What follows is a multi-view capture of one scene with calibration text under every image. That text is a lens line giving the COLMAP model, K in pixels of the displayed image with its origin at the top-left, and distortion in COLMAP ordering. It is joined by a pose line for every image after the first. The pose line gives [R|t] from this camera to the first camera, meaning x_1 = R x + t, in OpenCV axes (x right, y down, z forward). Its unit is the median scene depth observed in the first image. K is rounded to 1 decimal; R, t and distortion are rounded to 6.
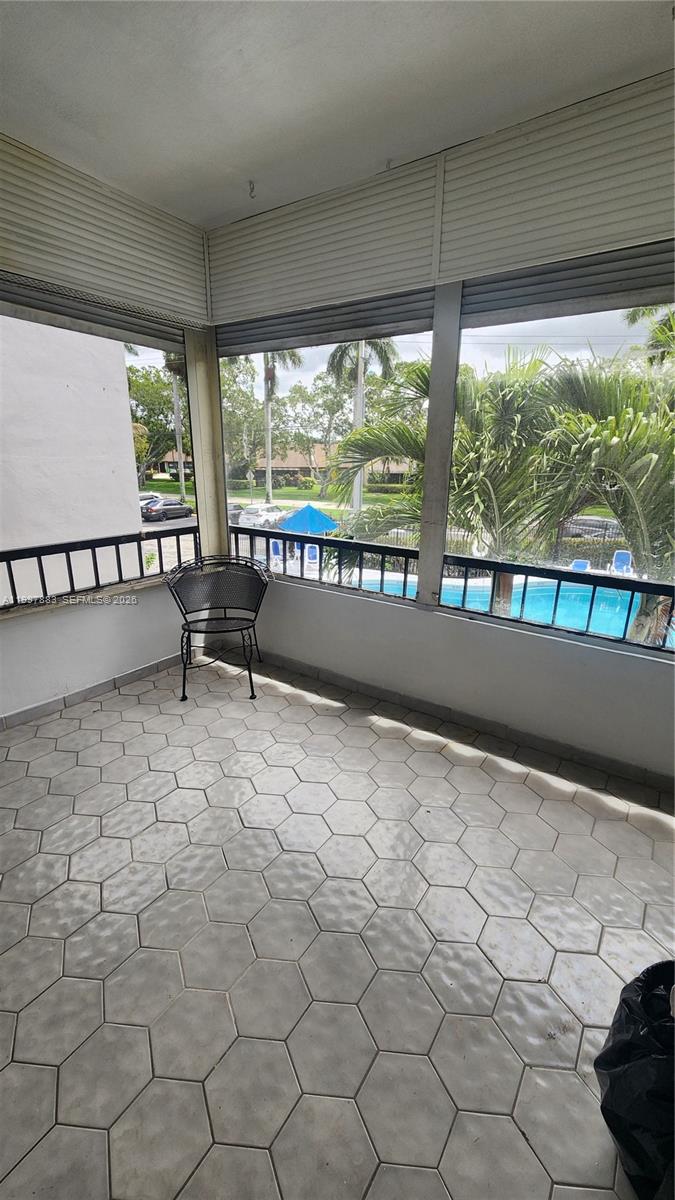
lens RADIAL K [[488.9, 0, 337.0], [0, 488.9, 600.2], [0, 0, 1]] dist [-0.000624, -0.000417]
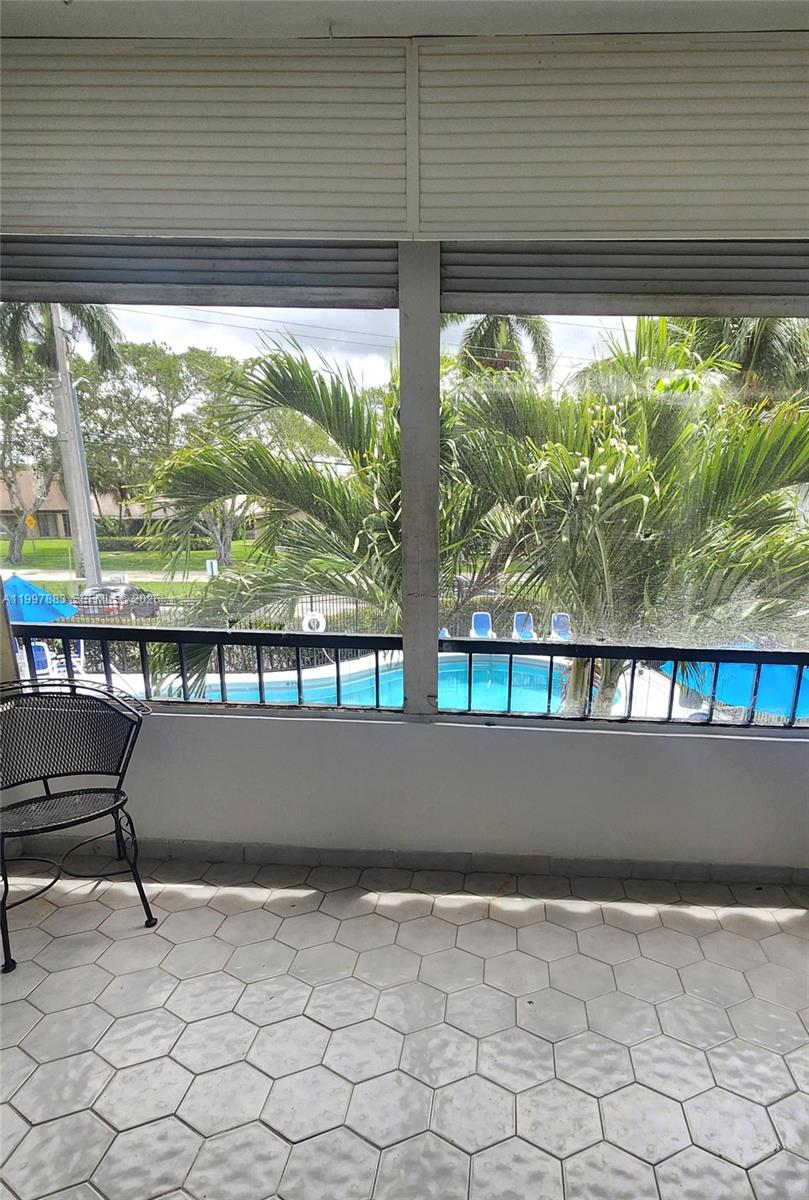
lens RADIAL K [[681.0, 0, 456.8], [0, 681.0, 707.7], [0, 0, 1]] dist [-0.015009, 0.004299]
pose [[0.849766, -0.154764, 0.503931, -0.225377], [0.142052, 0.987799, 0.063827, -0.047813], [-0.507661, 0.017347, 0.861382, 0.135129]]
